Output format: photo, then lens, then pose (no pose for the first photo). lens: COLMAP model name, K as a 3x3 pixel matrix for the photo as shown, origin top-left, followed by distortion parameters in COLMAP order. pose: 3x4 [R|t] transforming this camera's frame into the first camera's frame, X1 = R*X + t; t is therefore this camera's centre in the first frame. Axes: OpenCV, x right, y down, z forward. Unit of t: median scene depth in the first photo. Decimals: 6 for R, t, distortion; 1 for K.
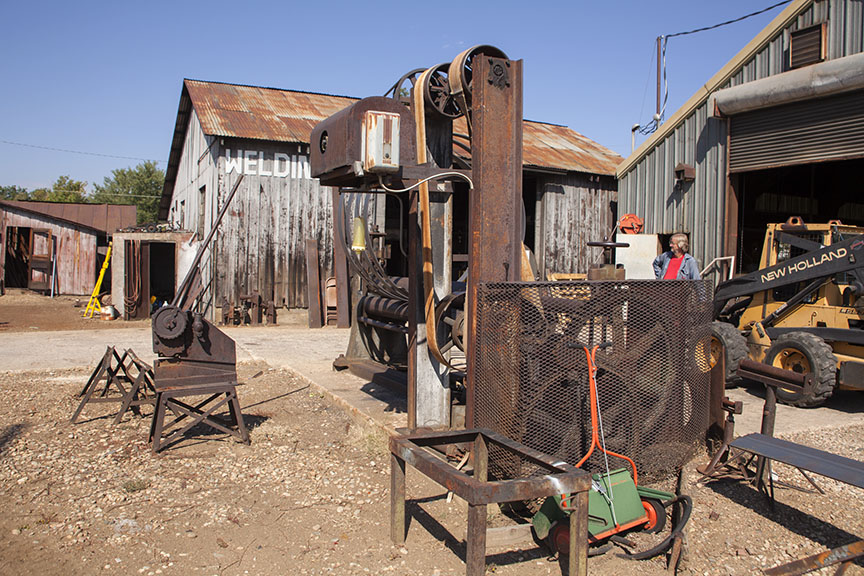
lens RADIAL K [[703.0, 0, 432.0], [0, 703.0, 288.0], [0, 0, 1]] dist [-0.005134, 0.005077]
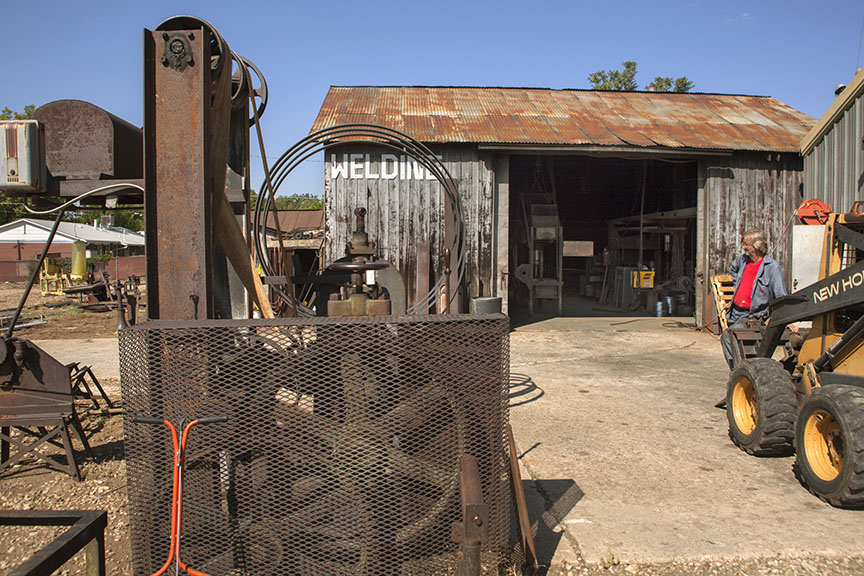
lens RADIAL K [[703.0, 0, 432.0], [0, 703.0, 288.0], [0, 0, 1]] dist [-0.005134, 0.005077]
pose [[0.936580, -0.004779, -0.350421, 0.172893], [0.006654, 0.999969, 0.004147, -0.012946], [0.350391, -0.006216, 0.936583, 0.120389]]
